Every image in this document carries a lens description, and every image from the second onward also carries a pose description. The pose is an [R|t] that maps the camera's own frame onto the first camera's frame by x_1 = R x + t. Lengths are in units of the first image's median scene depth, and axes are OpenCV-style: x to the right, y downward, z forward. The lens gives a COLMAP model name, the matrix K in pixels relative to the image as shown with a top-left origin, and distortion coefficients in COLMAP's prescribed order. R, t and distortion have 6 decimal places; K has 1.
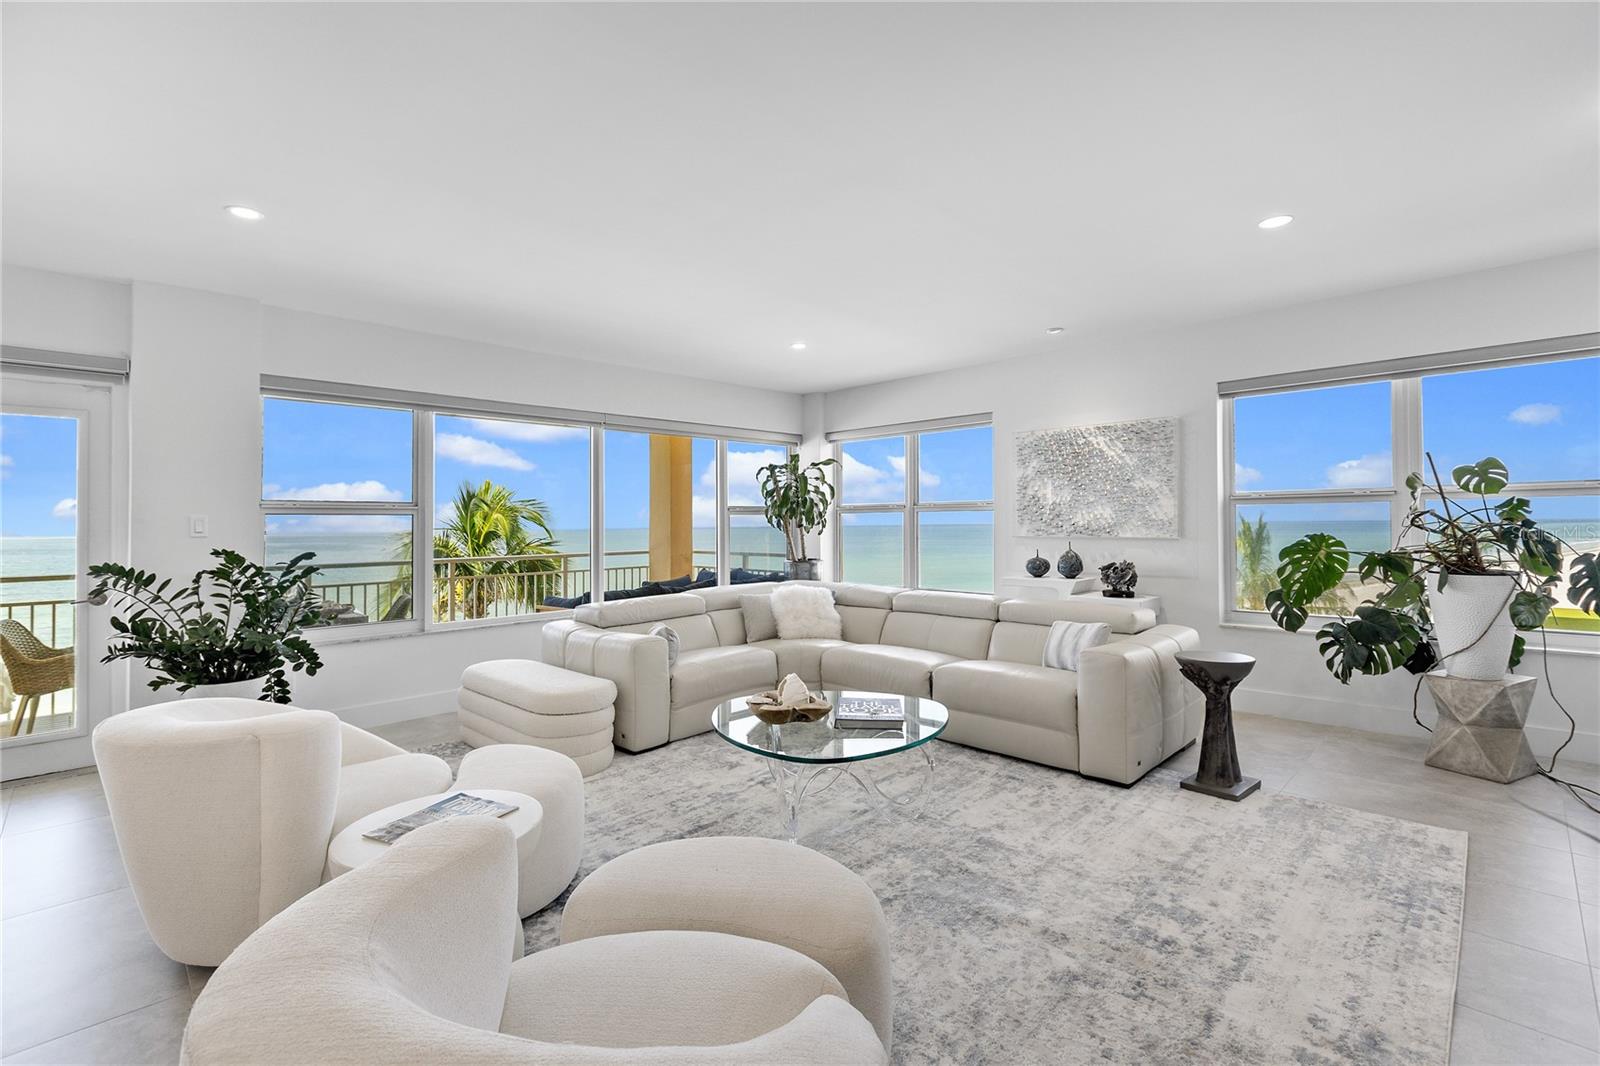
lens RADIAL K [[725.0, 0, 805.5], [0, 725.0, 525.0], [0, 0, 1]] dist [-0.000387, 0.000213]
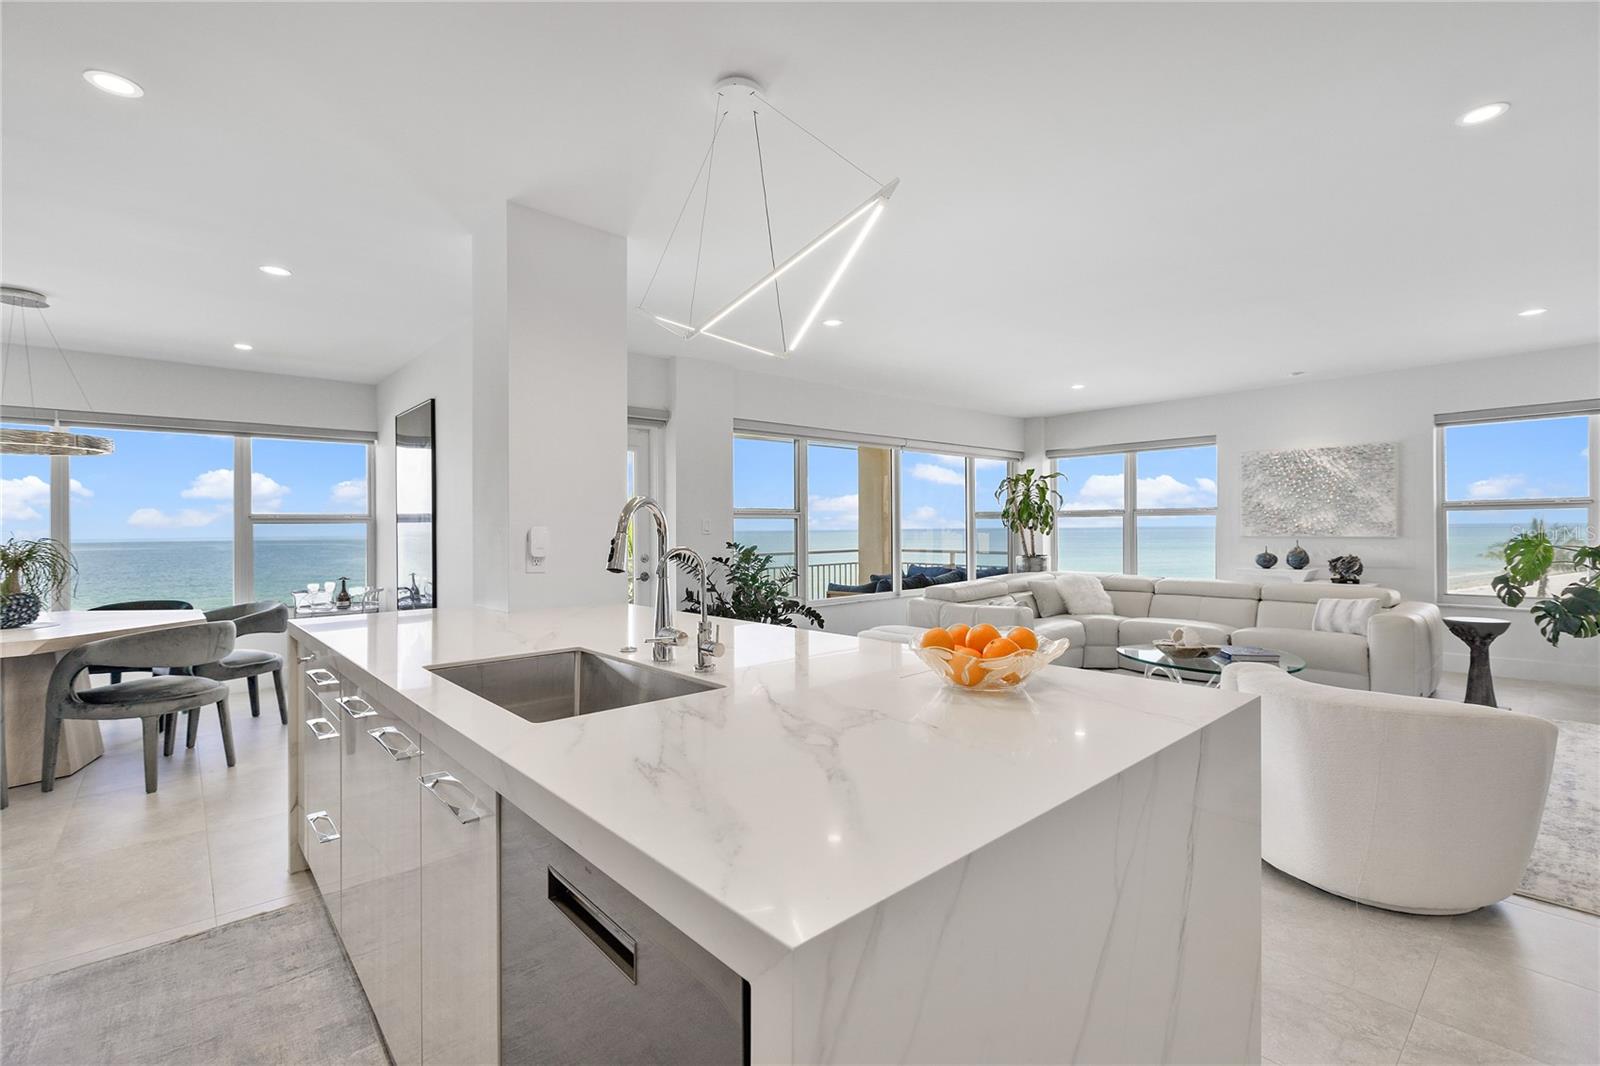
lens RADIAL K [[713.8, 0, 800.0], [0, 713.8, 533.0], [0, 0, 1]] dist [-0.000100, -0.004512]
pose [[0.997708, 0.001538, -0.067652, -0.433540], [-0.001161, 0.999984, 0.005623, 0.005123], [0.067660, -0.005532, 0.997693, -0.305804]]
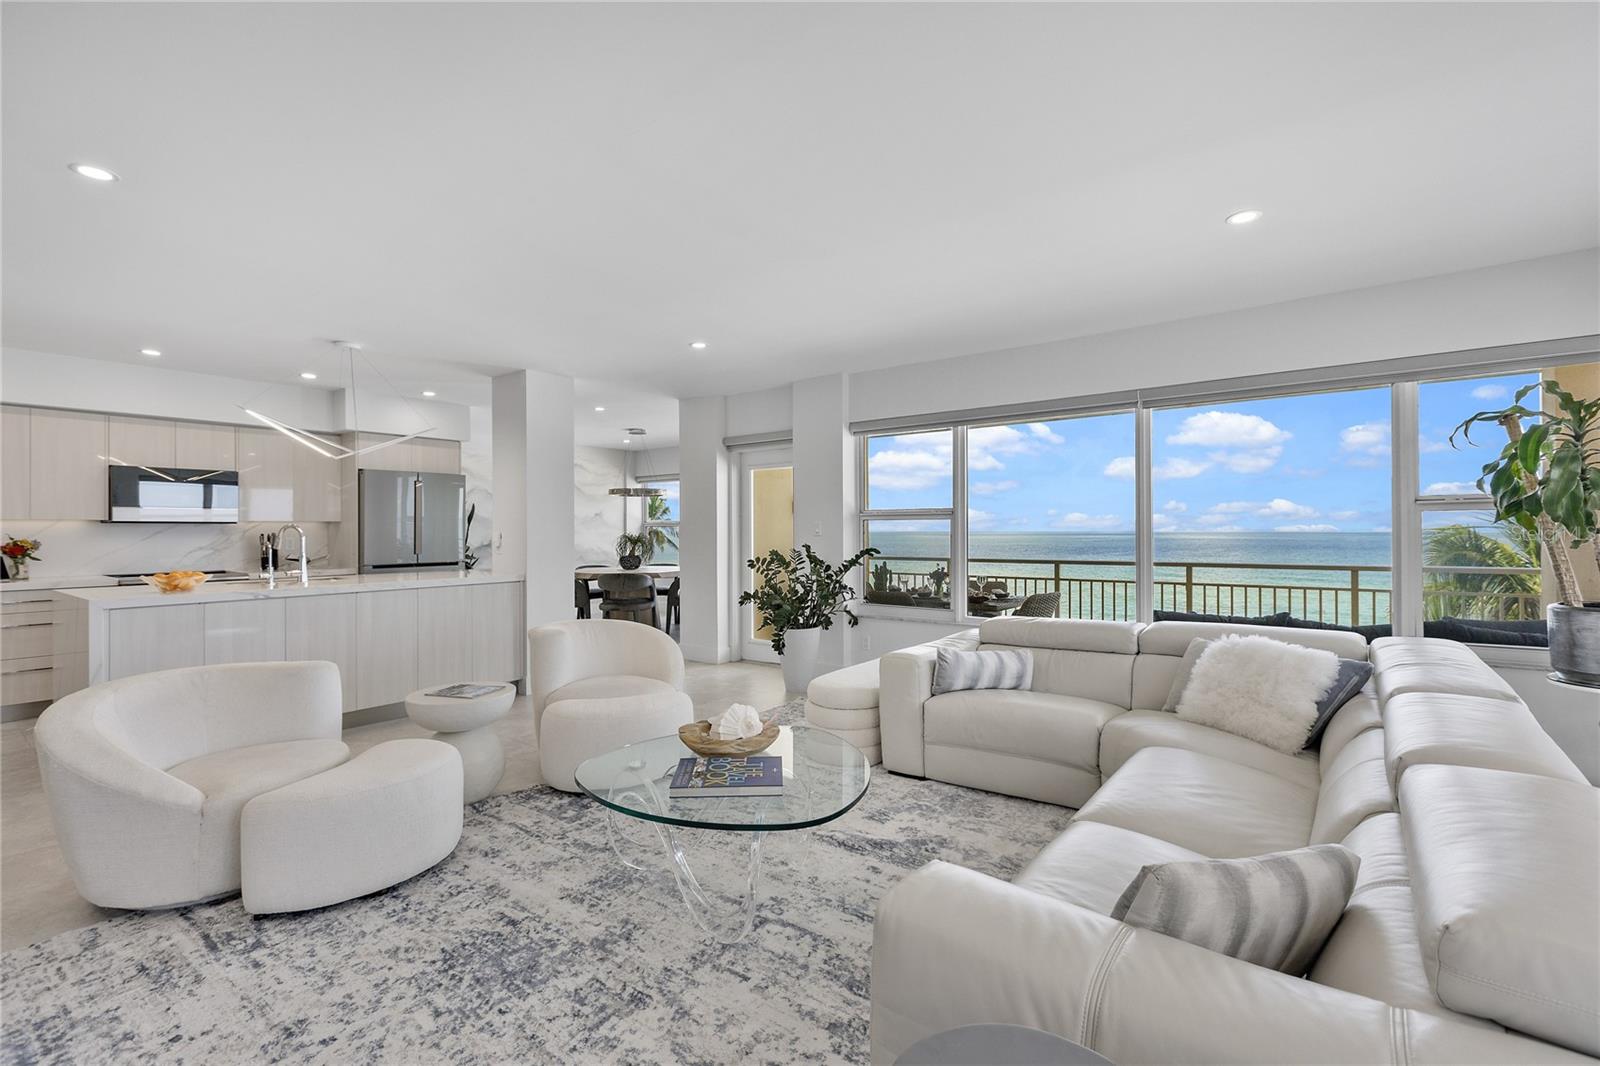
lens RADIAL K [[725.0, 0, 805.5], [0, 725.0, 525.0], [0, 0, 1]] dist [-0.000387, 0.000213]
pose [[0.111653, 0.004152, -0.993739, 0.707462], [0.001624, 0.999989, 0.004361, -0.008754], [0.993746, -0.002101, 0.111645, 0.815374]]
